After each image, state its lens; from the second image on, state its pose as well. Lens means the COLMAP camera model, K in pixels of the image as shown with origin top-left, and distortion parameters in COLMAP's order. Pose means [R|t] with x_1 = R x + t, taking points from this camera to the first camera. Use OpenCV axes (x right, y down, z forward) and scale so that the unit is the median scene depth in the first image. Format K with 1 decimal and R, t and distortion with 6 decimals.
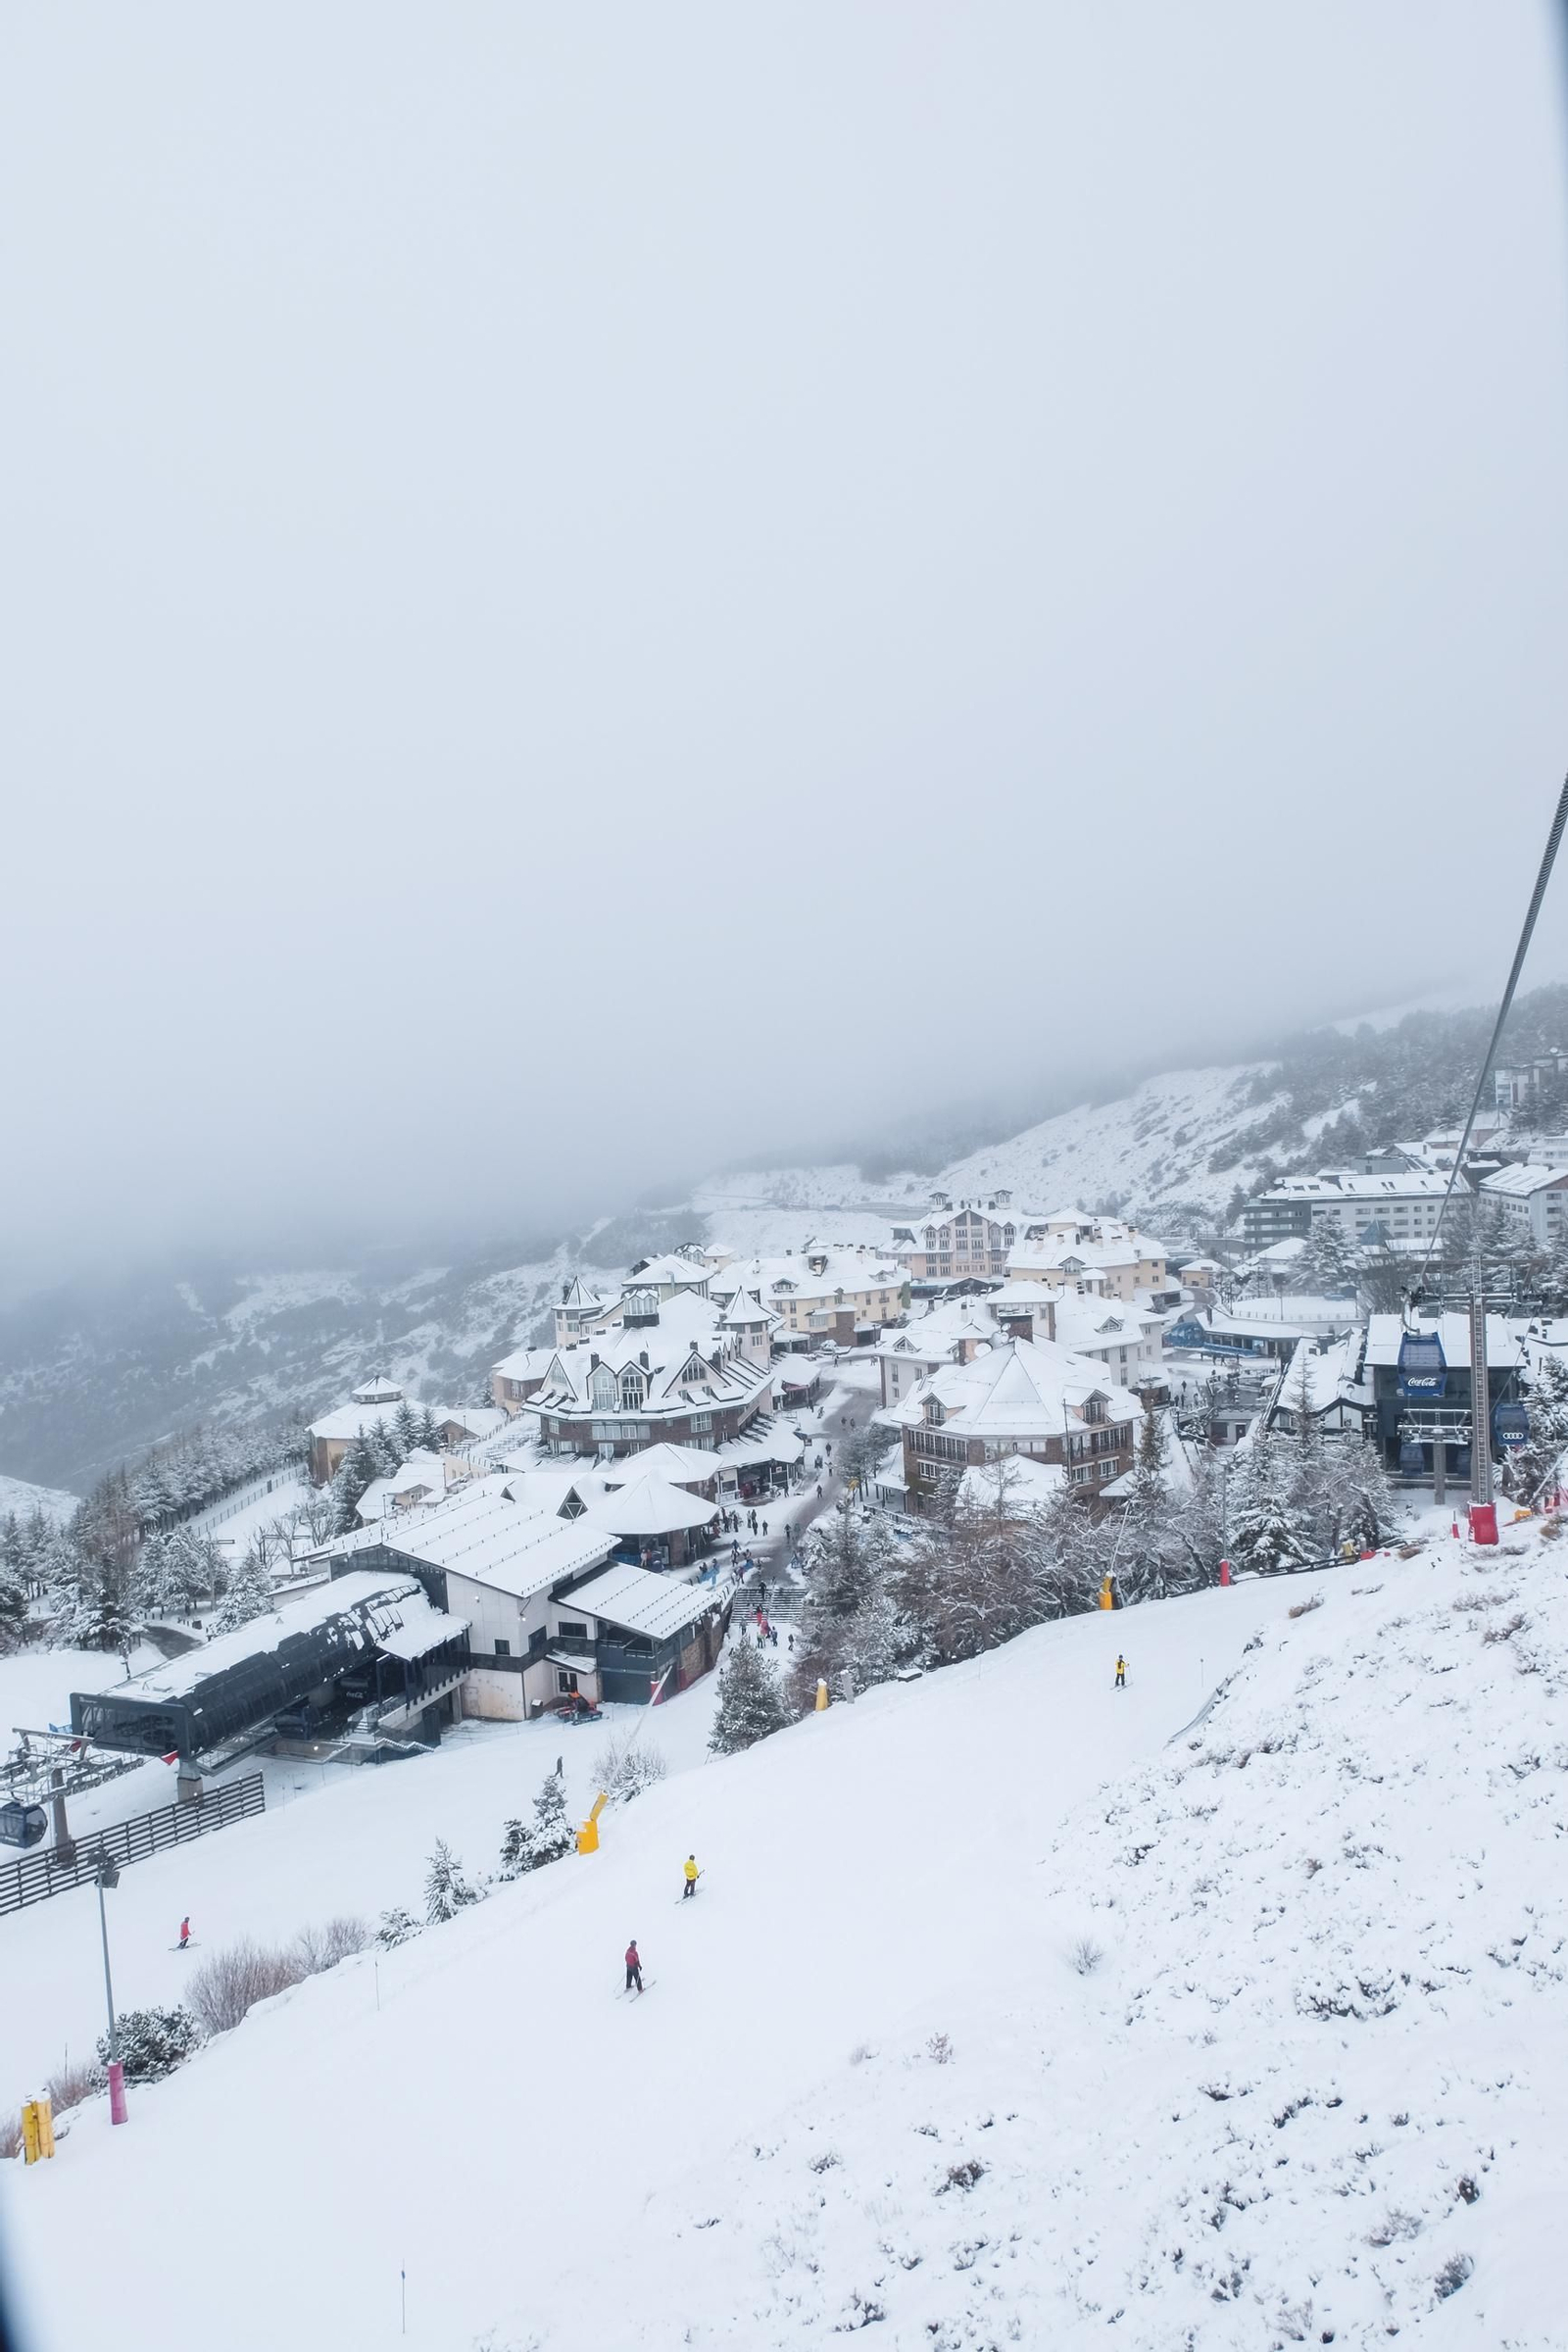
lens RADIAL K [[1572.7, 0, 784.0], [0, 1572.7, 1176.0], [0, 0, 1]] dist [-0.048611, 0.002077]
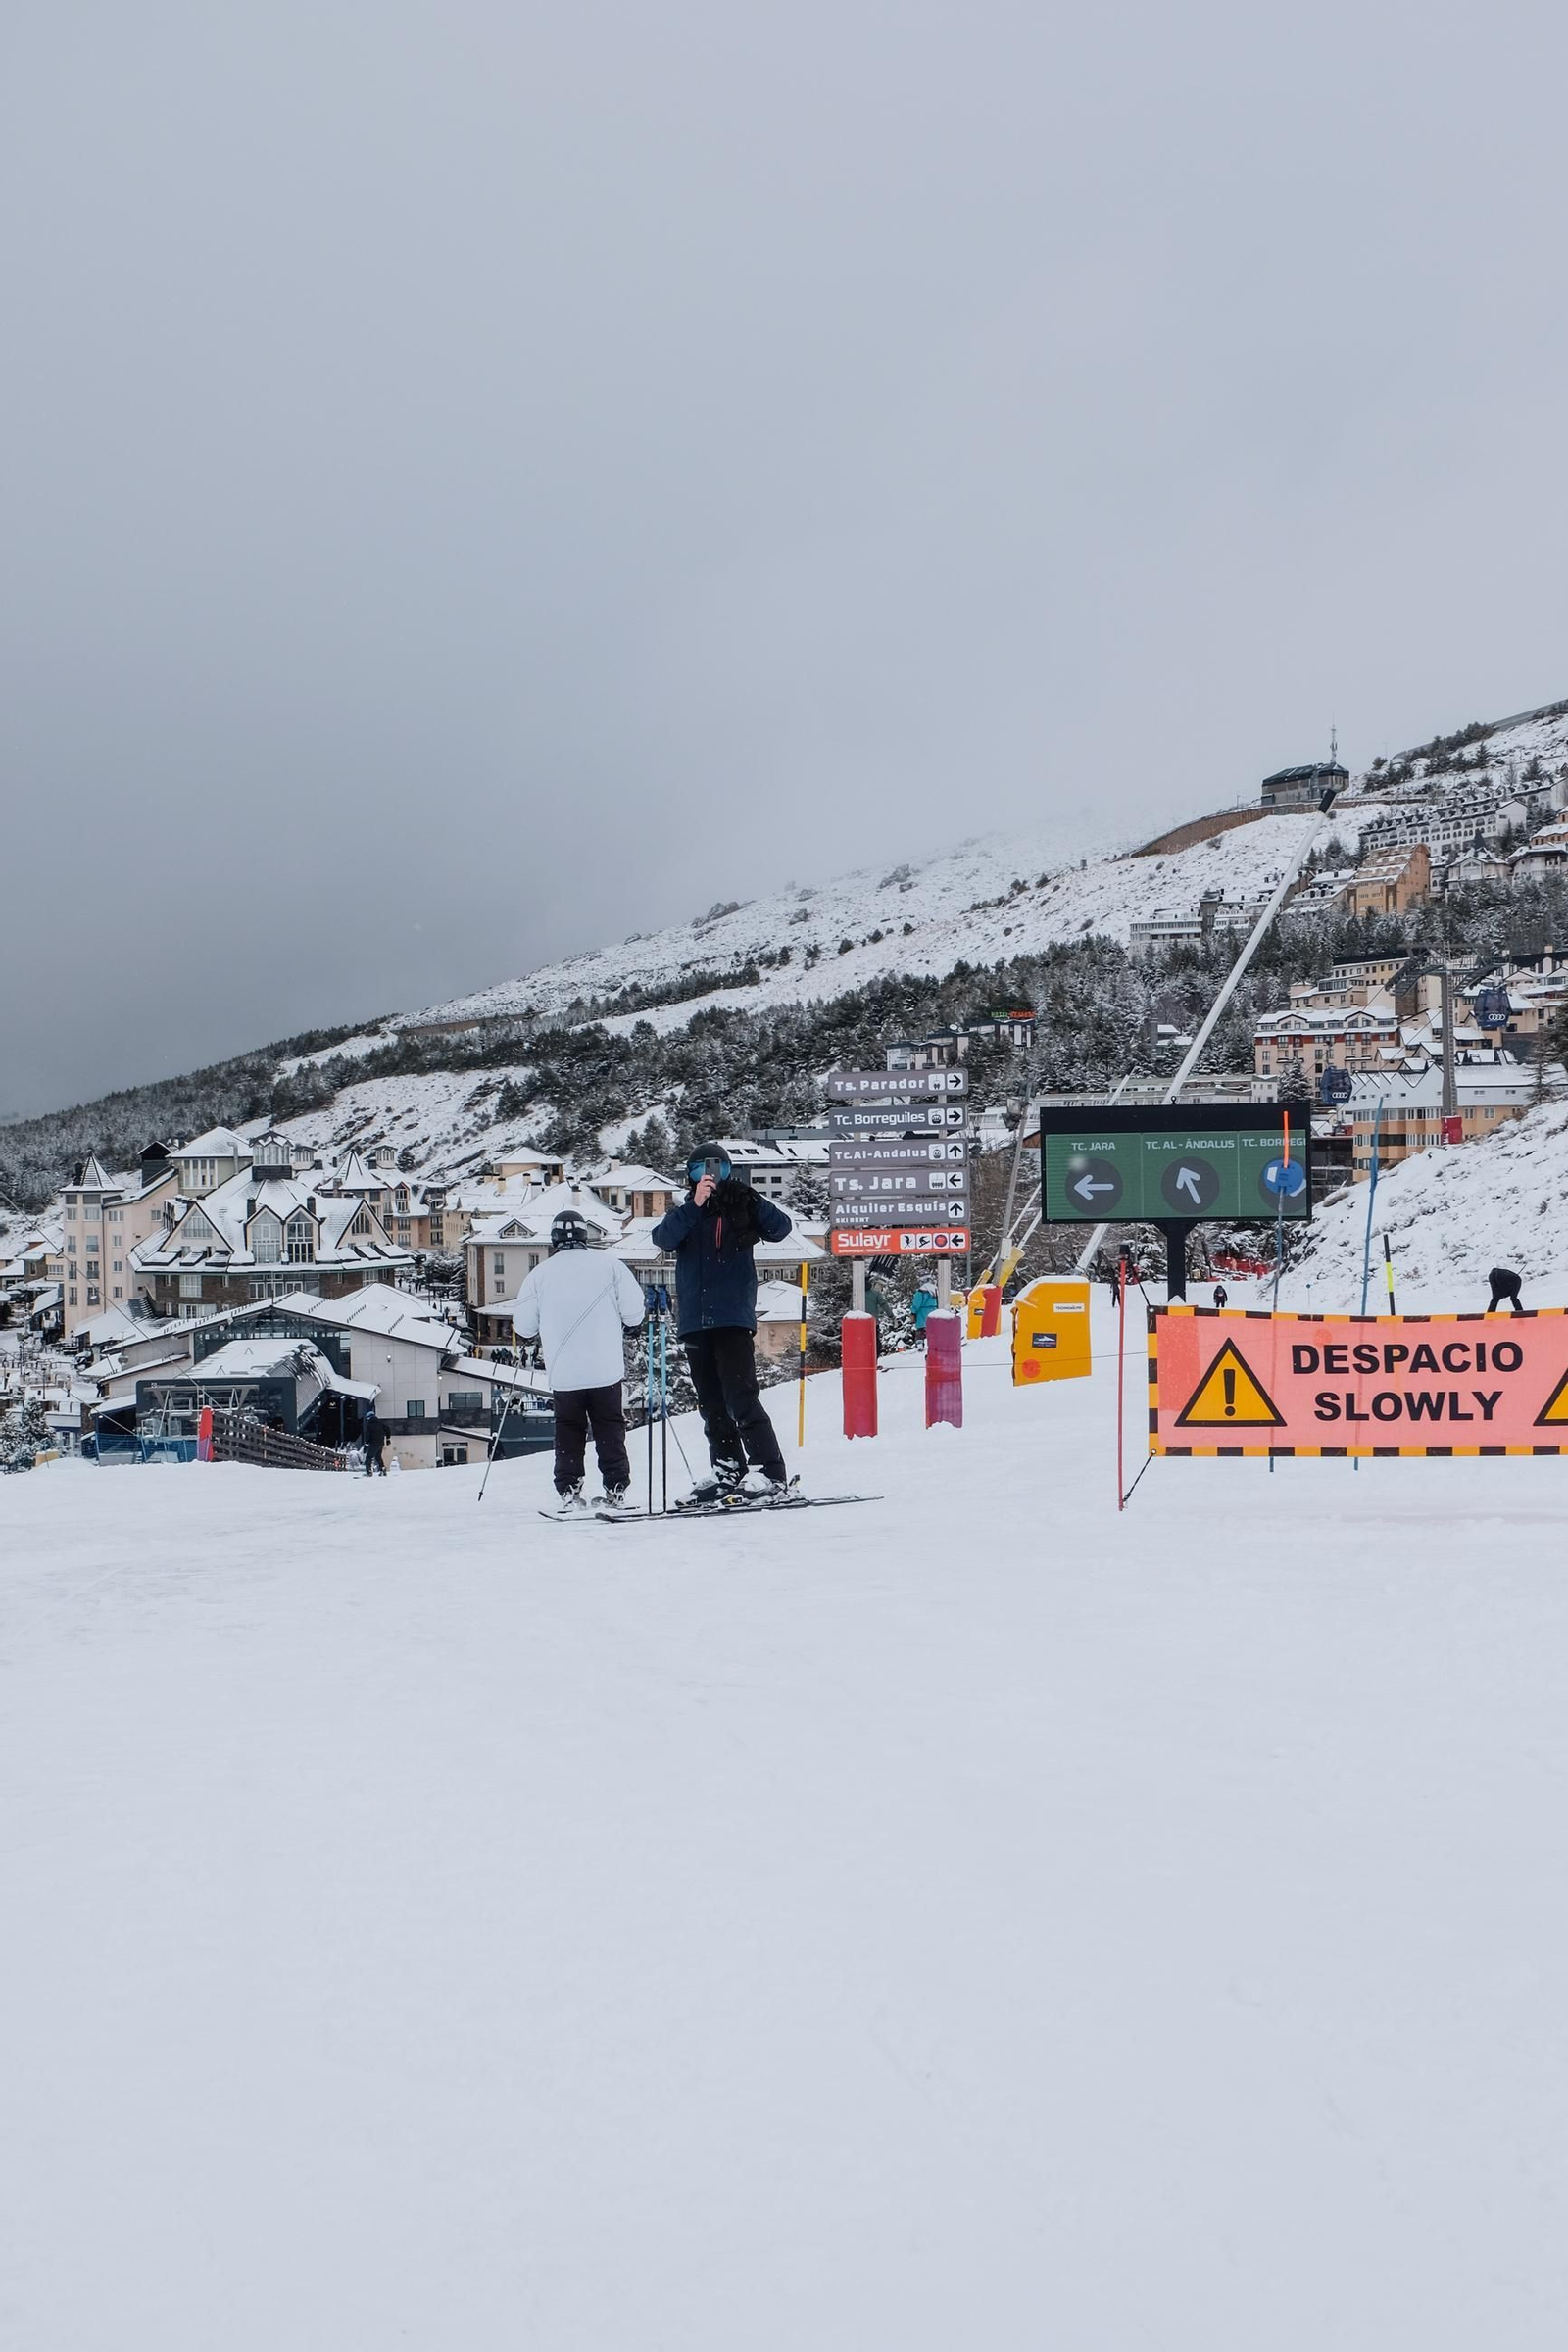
lens RADIAL K [[2270.8, 0, 776.1], [0, 2270.8, 1214.4], [0, 0, 1]] dist [-0.169595, 0.950352]
pose [[0.889285, 0.024784, 0.456681, -0.218935], [-0.012945, 0.999495, -0.029035, 0.078964], [-0.457170, 0.019908, 0.889157, -0.112239]]
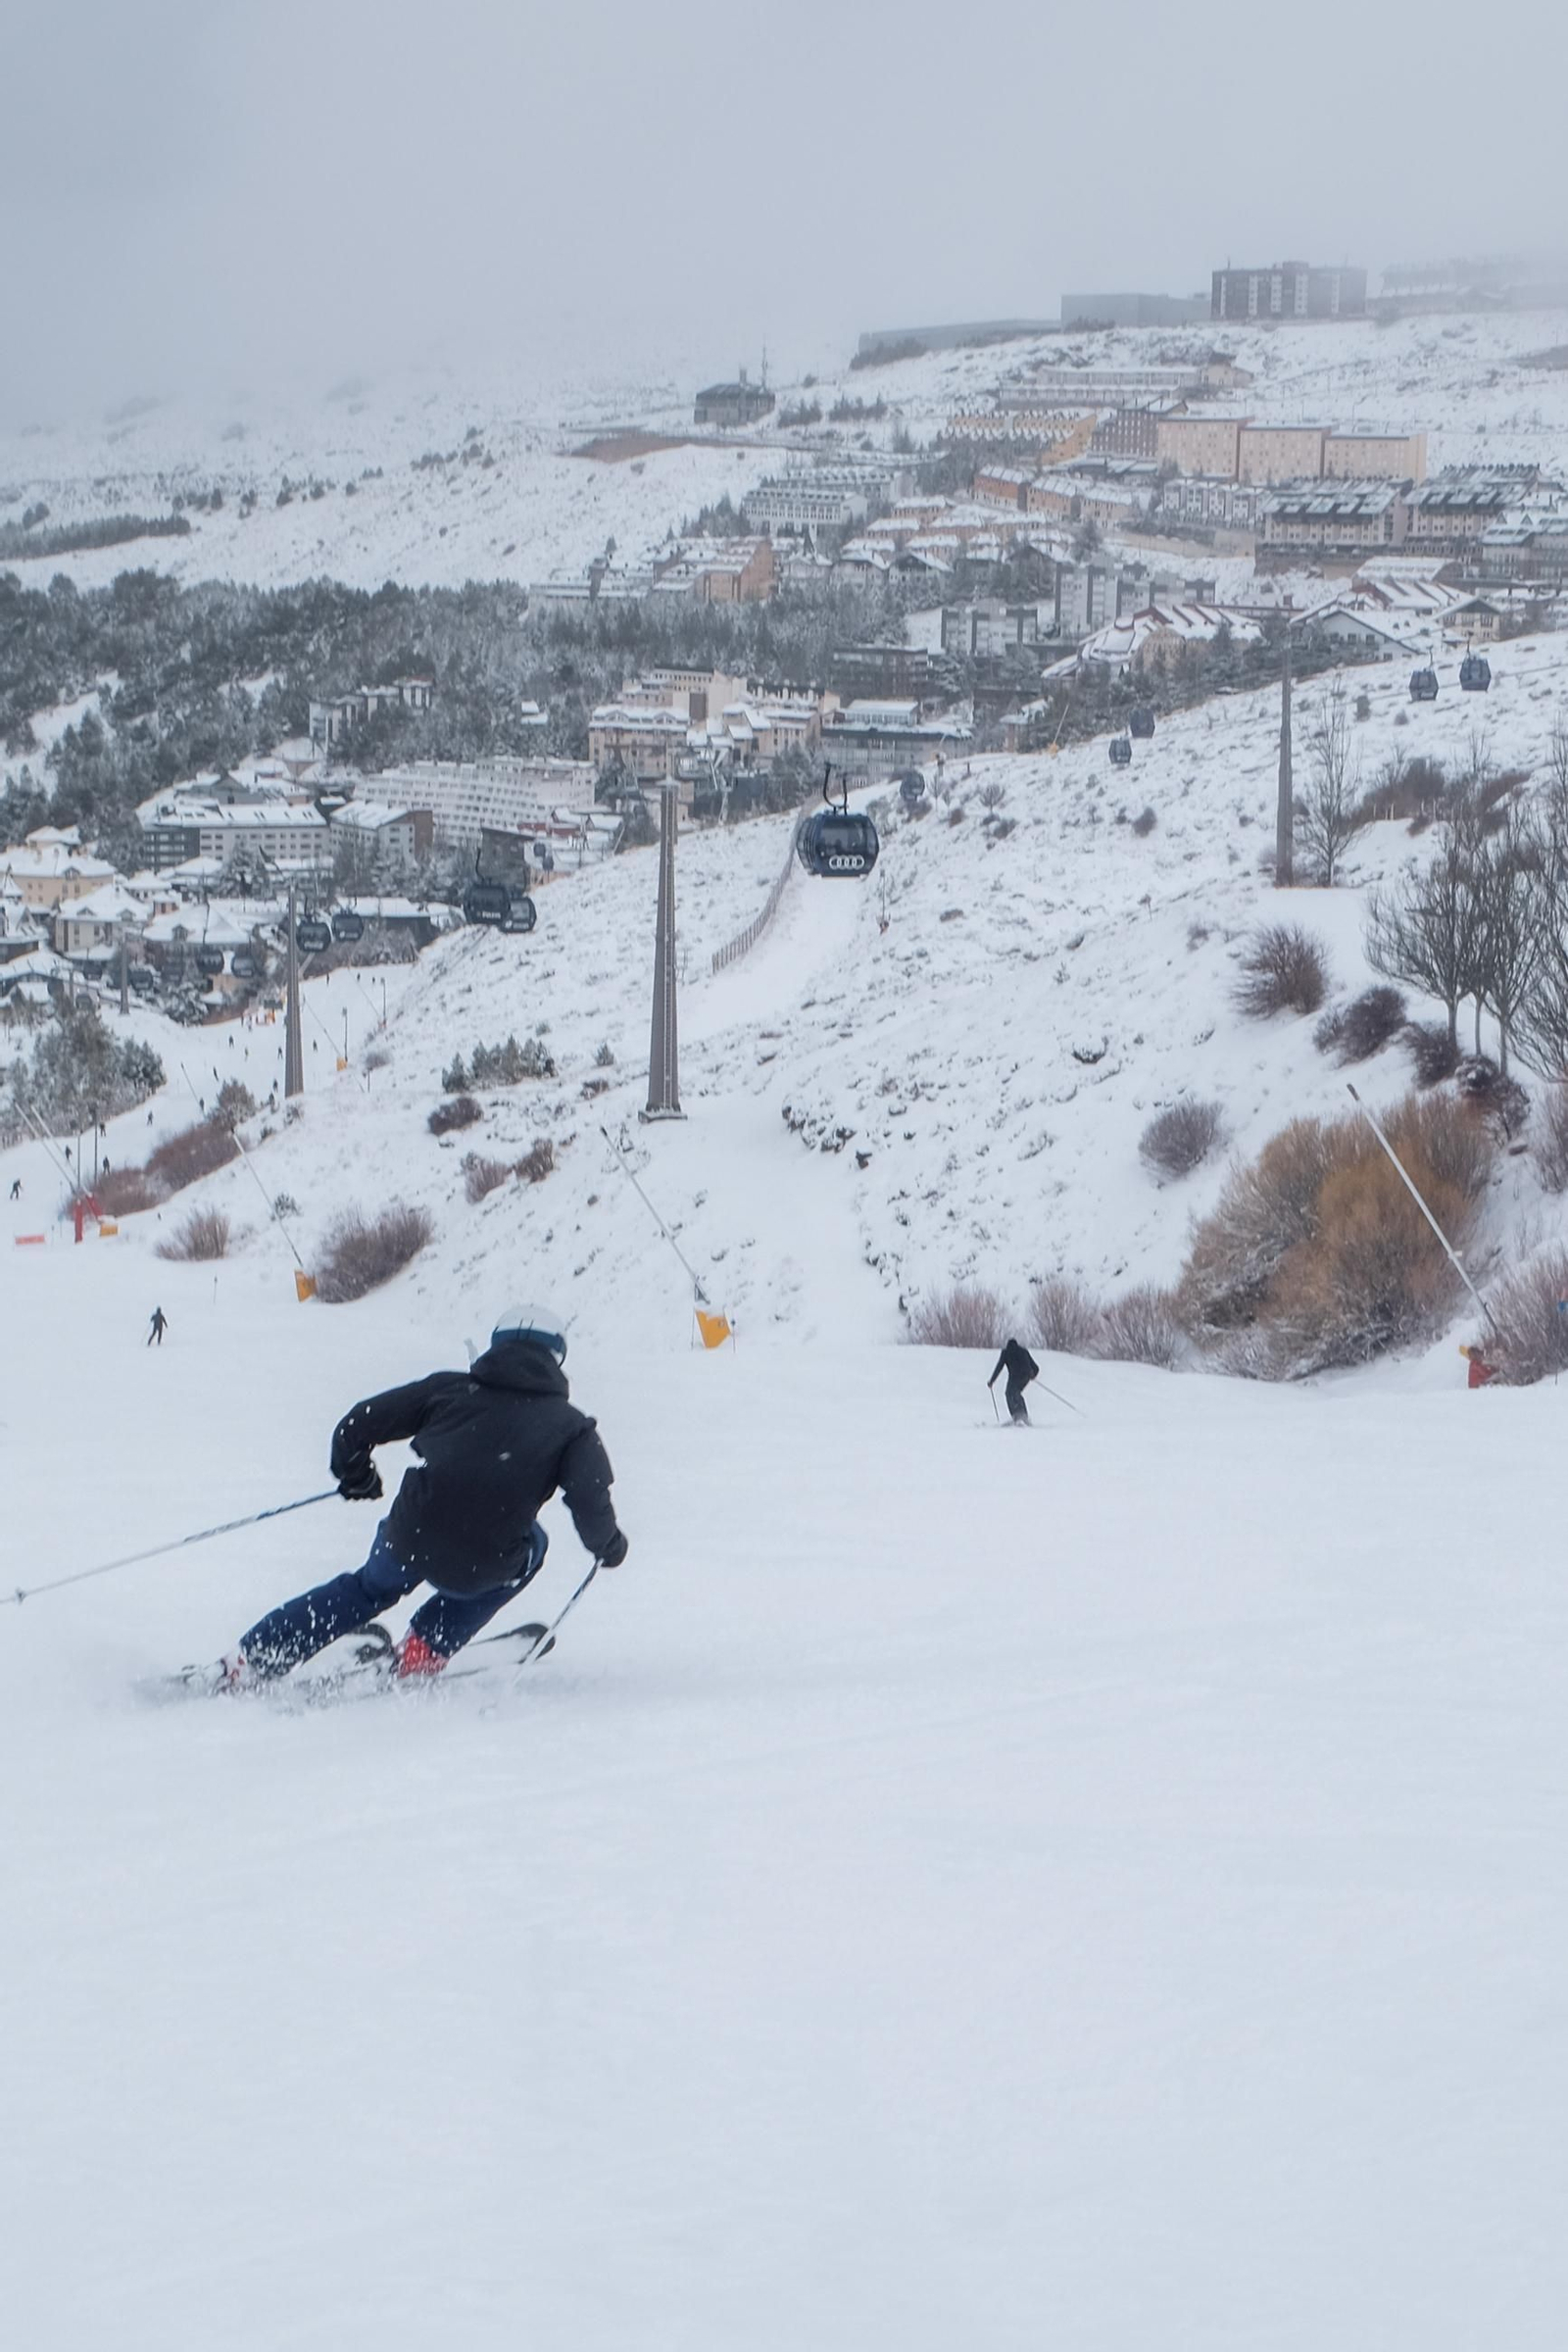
lens RADIAL K [[3642.7, 0, 965.2], [0, 3642.7, 1178.9], [0, 0, 1]] dist [-0.107091, 0.611839]
pose [[0.772575, -0.032668, 0.634082, -0.972319], [-0.044071, 0.993508, 0.104882, -0.032999], [-0.633392, -0.108974, 0.766120, -1.510811]]
